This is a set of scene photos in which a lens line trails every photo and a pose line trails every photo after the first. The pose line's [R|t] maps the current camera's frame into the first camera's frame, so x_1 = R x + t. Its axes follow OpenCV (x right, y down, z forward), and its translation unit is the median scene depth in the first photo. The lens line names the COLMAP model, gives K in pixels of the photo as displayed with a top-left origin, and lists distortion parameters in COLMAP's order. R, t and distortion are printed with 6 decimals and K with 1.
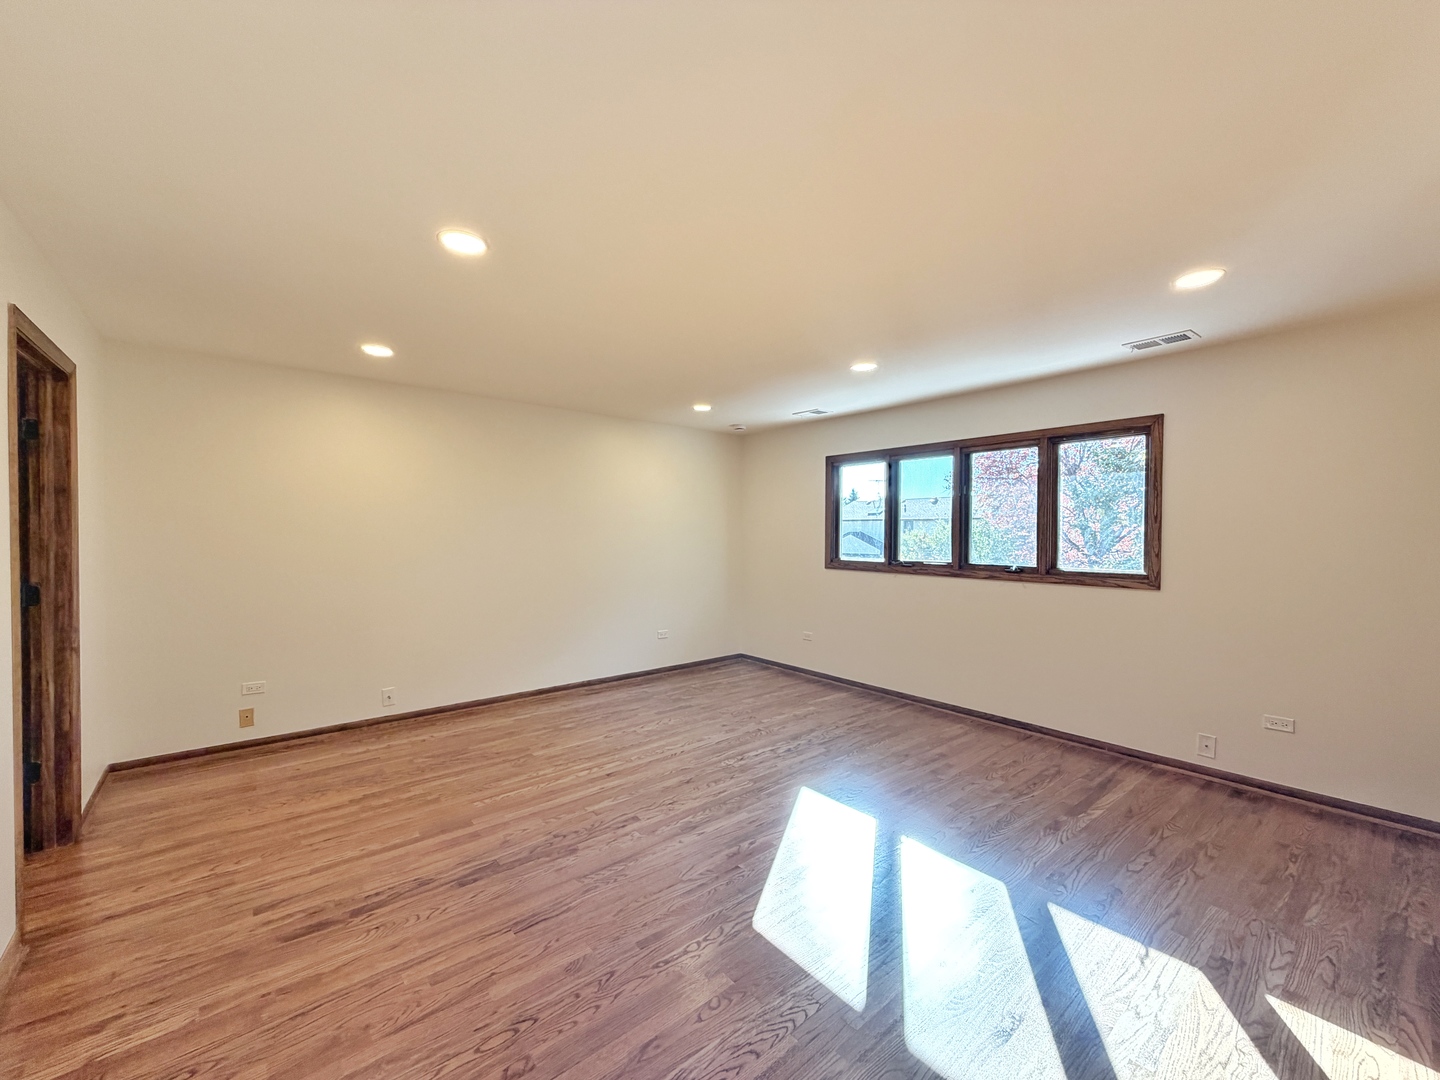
lens RADIAL K [[574.8, 0, 716.1], [0, 574.8, 541.3], [0, 0, 1]] dist [-0.001785, -0.000093]
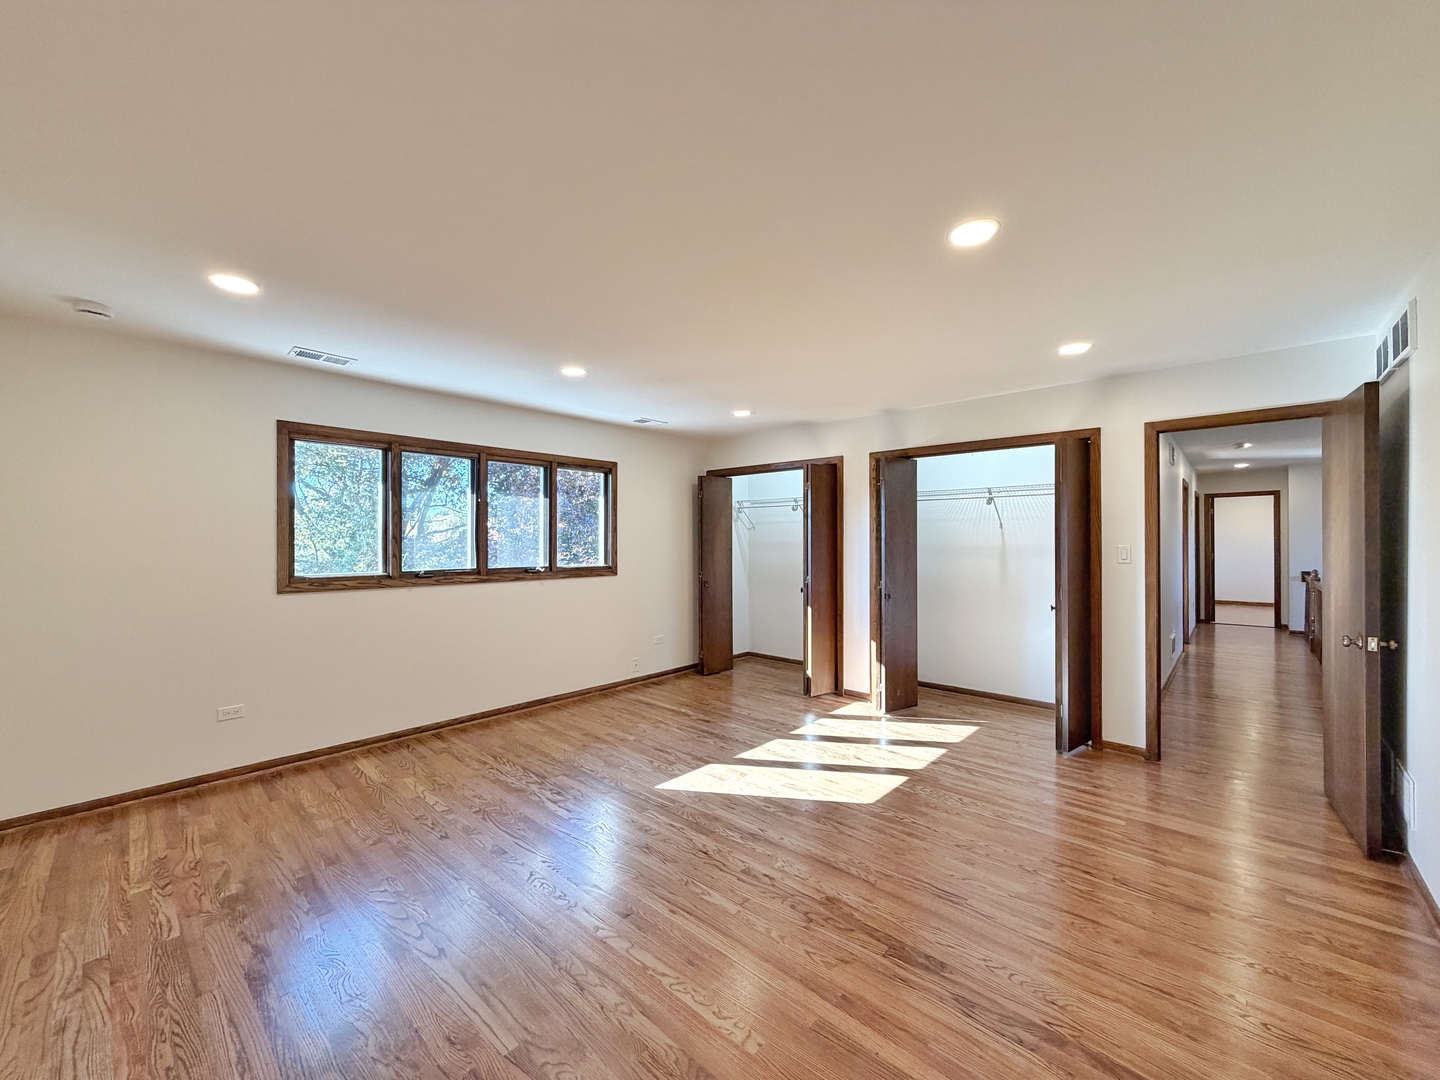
lens RADIAL K [[572.0, 0, 717.3], [0, 572.0, 539.9], [0, 0, 1]] dist [-0.000575, 0.000038]
pose [[-0.135265, -0.001524, 0.990808, -0.744366], [0.016439, 0.999858, 0.003782, -0.011275], [-0.990673, 0.016800, -0.135221, 0.874092]]
